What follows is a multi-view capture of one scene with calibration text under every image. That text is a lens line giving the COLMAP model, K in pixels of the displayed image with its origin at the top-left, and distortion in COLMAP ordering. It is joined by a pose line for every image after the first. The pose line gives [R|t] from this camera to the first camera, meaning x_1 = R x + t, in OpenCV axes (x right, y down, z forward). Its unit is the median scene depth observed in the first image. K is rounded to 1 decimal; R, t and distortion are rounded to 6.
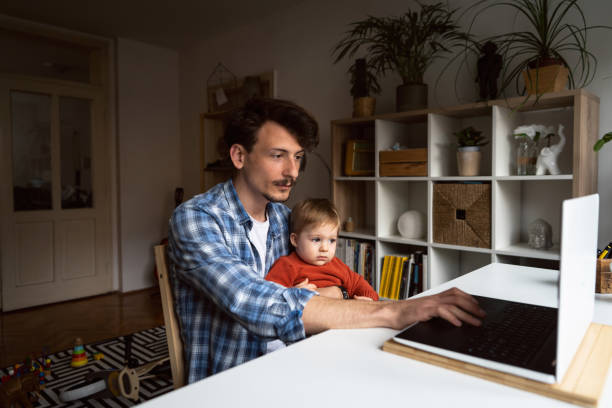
lens RADIAL K [[449.3, 0, 306.0], [0, 449.3, 204.0], [0, 0, 1]] dist [-0.018847, -0.002266]
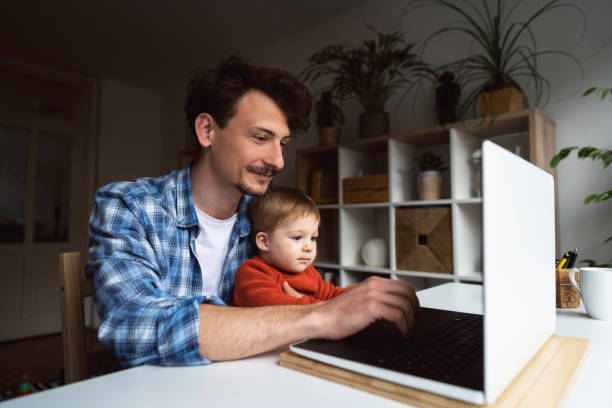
lens RADIAL K [[424.6, 0, 306.0], [0, 424.6, 204.0], [0, 0, 1]] dist [-0.044091, 0.037193]
pose [[0.999653, 0.005085, 0.025865, 0.066527], [-0.002373, 0.994595, -0.103799, 0.041712], [-0.026253, 0.103702, 0.994262, 0.082202]]
